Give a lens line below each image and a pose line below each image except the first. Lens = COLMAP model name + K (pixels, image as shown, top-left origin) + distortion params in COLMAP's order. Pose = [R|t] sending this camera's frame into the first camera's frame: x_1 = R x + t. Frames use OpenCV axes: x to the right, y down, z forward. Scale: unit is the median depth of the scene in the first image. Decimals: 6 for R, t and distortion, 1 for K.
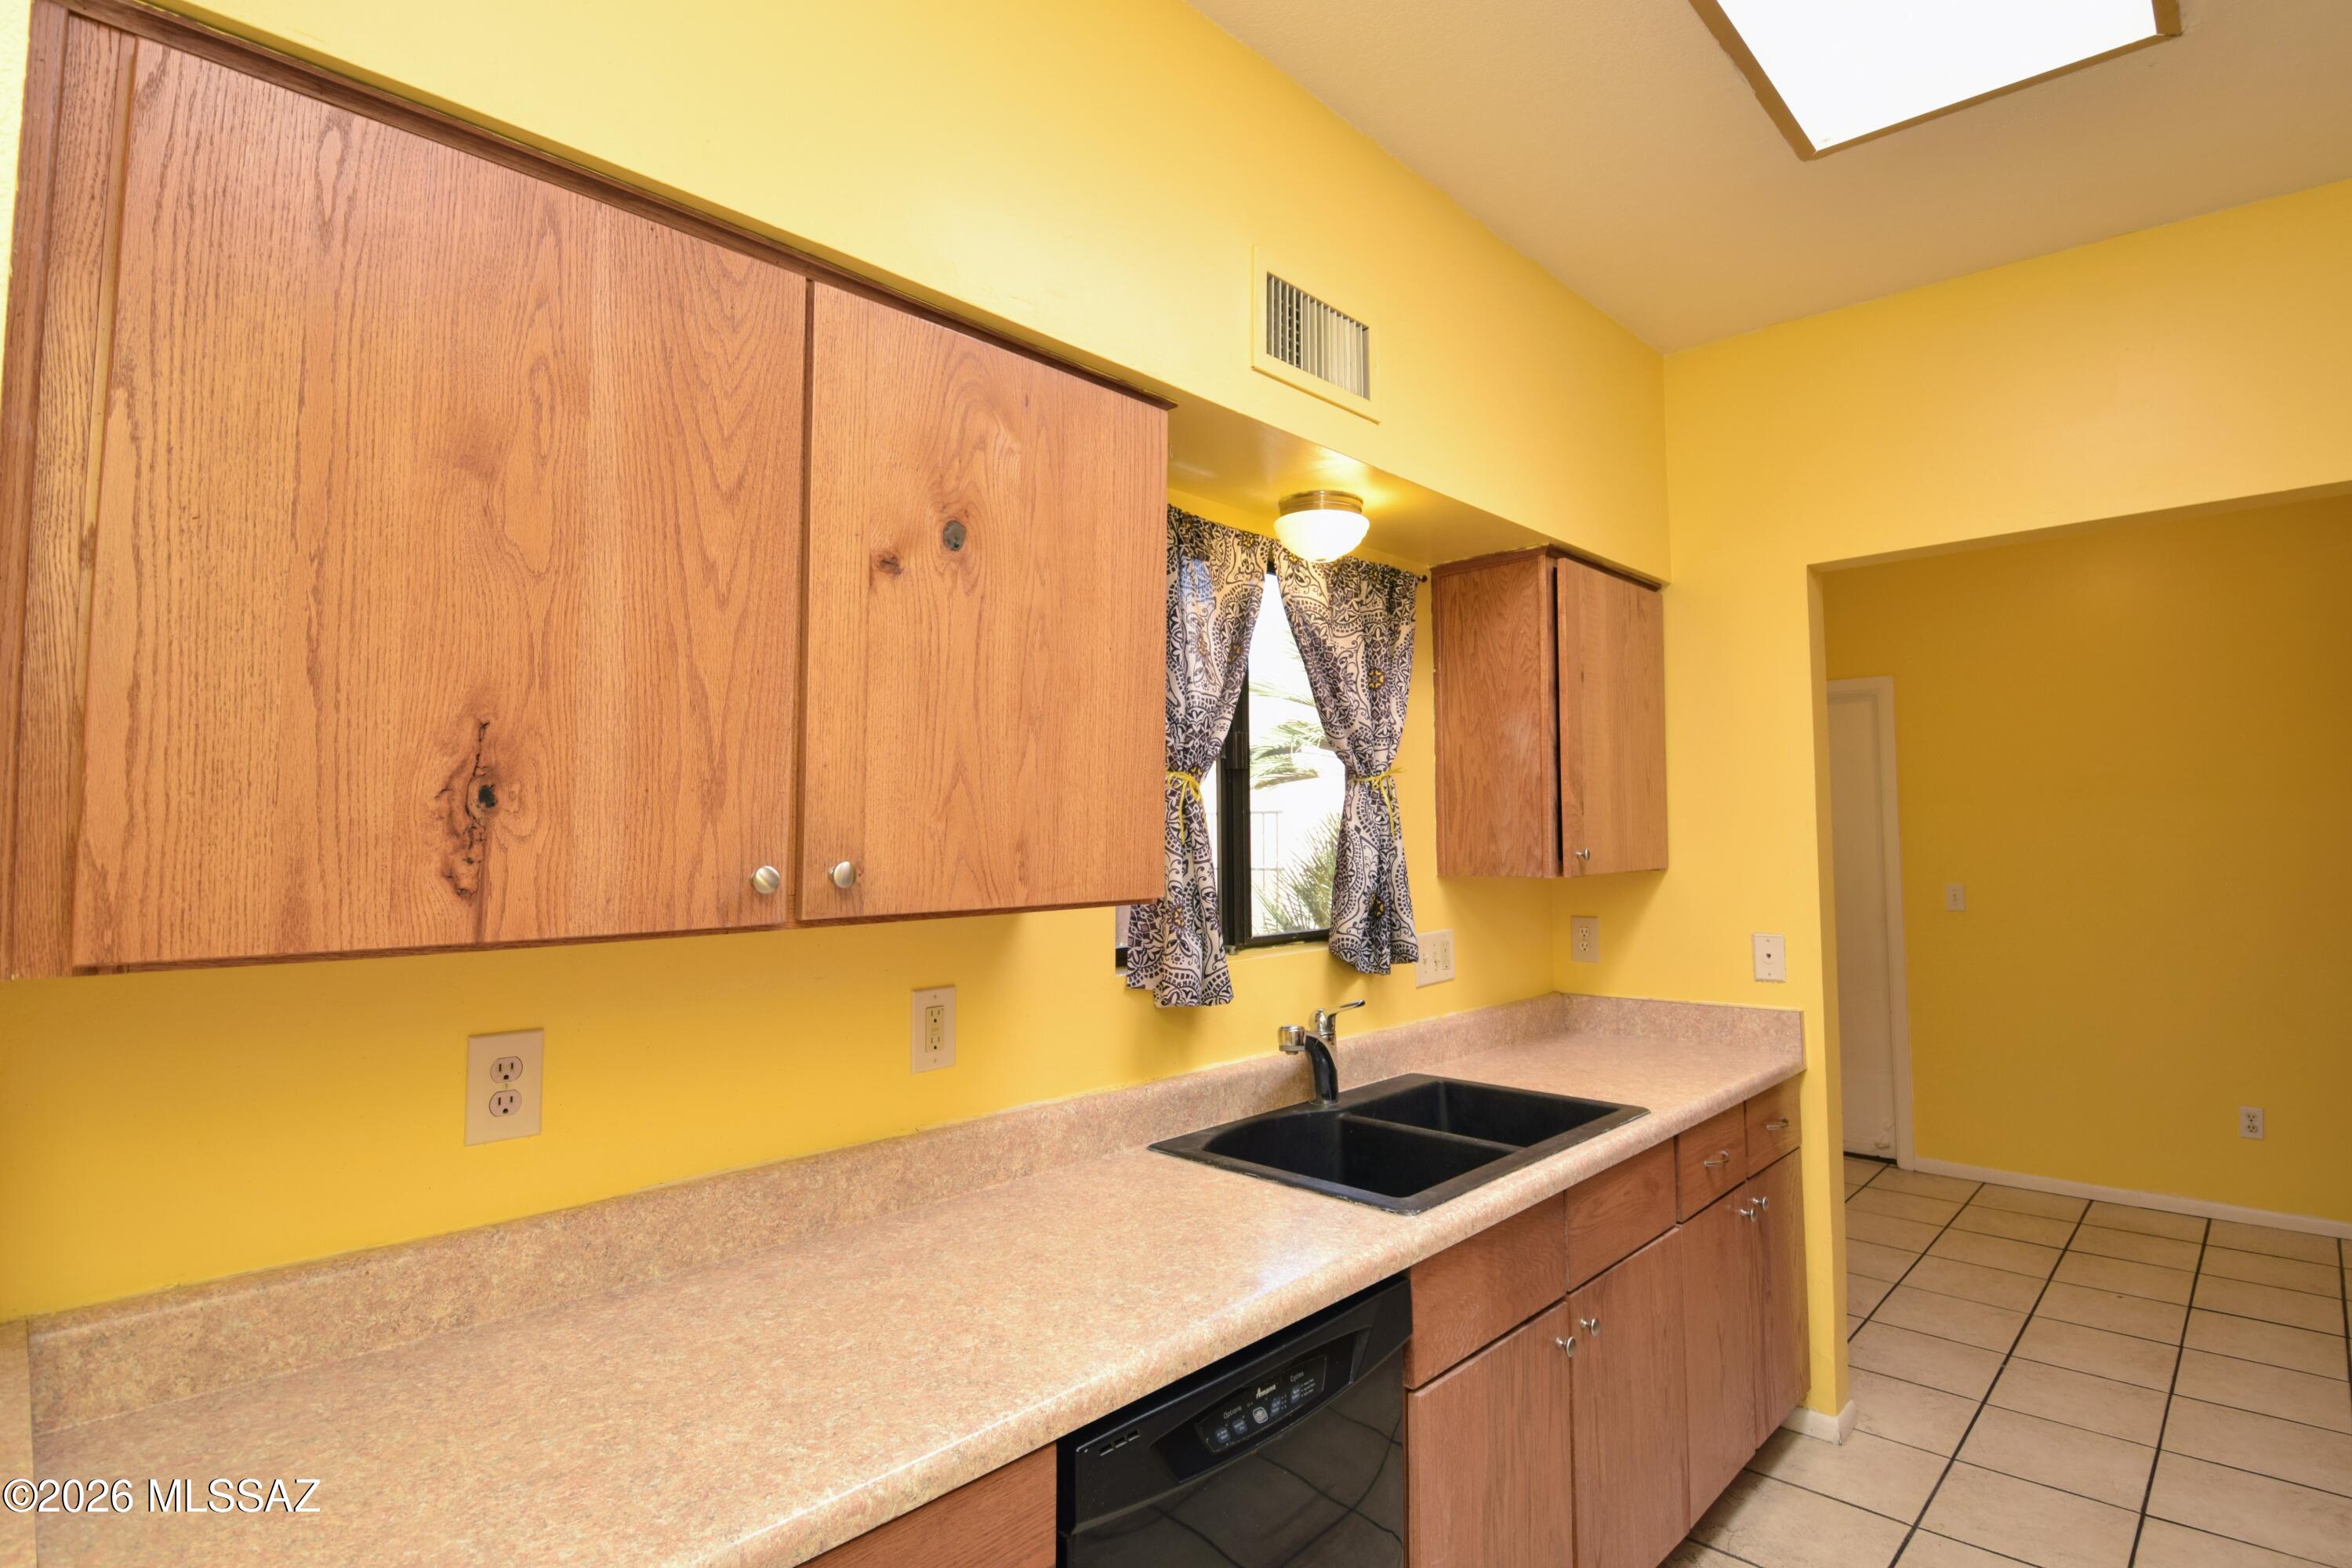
lens RADIAL K [[1138.1, 0, 1202.3], [0, 1138.1, 775.3], [0, 0, 1]] dist [0.016595, -0.024201]
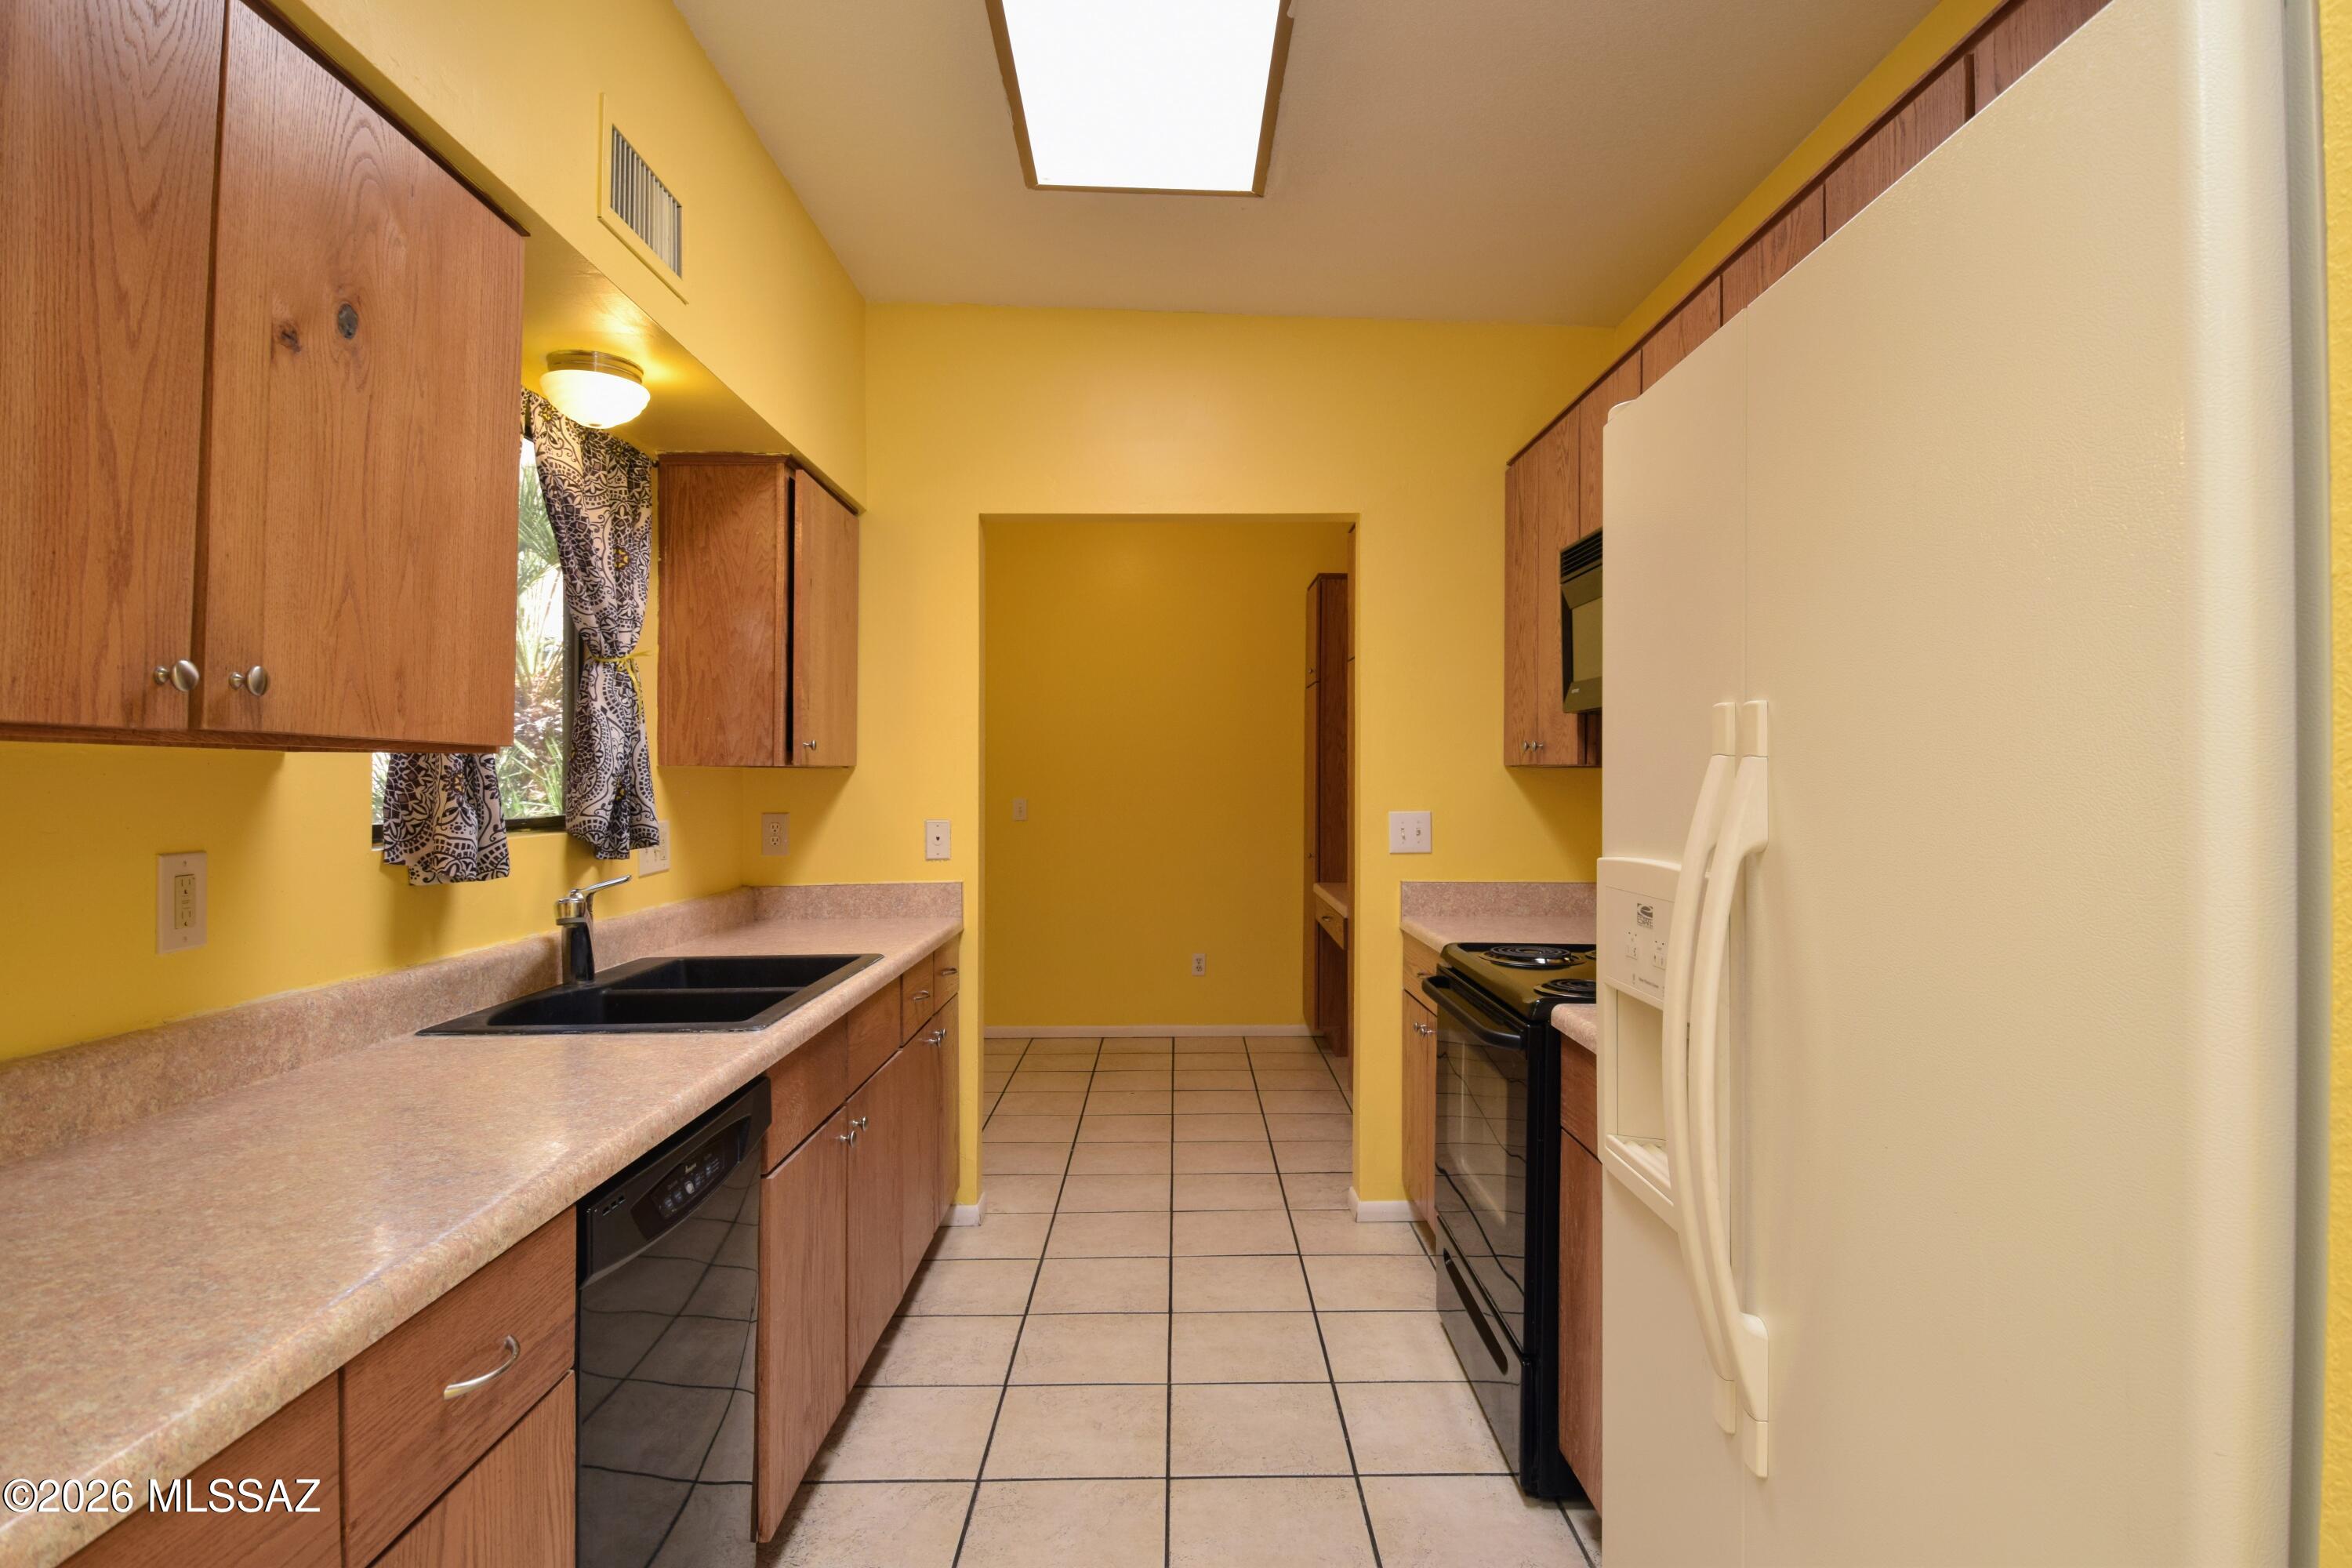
lens RADIAL K [[1192.7, 0, 1196.8], [0, 1192.7, 772.2], [0, 0, 1]] dist [0.023422, -0.027314]
pose [[0.715494, 0.010285, 0.698544, -0.284671], [-0.042856, 0.998655, 0.029193, 0.064346], [-0.697304, -0.050824, 0.714972, -0.117513]]
